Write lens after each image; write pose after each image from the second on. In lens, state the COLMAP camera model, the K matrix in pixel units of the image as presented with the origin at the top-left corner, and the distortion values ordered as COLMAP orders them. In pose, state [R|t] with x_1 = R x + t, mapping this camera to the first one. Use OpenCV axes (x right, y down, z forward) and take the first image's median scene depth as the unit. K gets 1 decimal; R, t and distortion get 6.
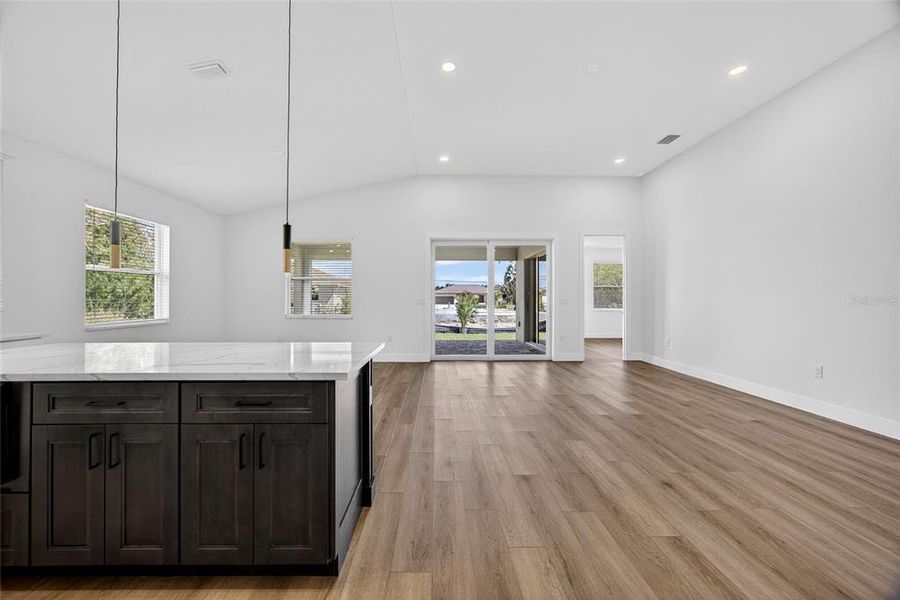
lens RADIAL K [[349.0, 0, 448.3], [0, 349.0, 301.1], [0, 0, 1]] dist [-0.019491, 0.006646]
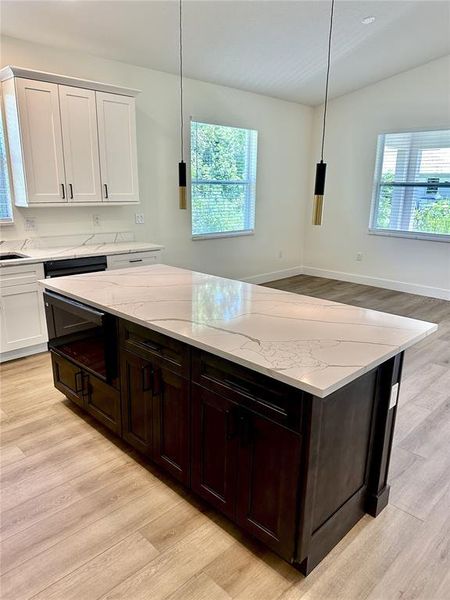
lens RADIAL K [[436.7, 0, 224.8], [0, 436.7, 300.7], [0, 0, 1]] dist [0.004740, -0.003320]
pose [[0.693337, 0.197845, -0.692922, 0.149547], [-0.024283, 0.967441, 0.251929, -0.167128], [0.720204, -0.157845, 0.675567, 0.107914]]
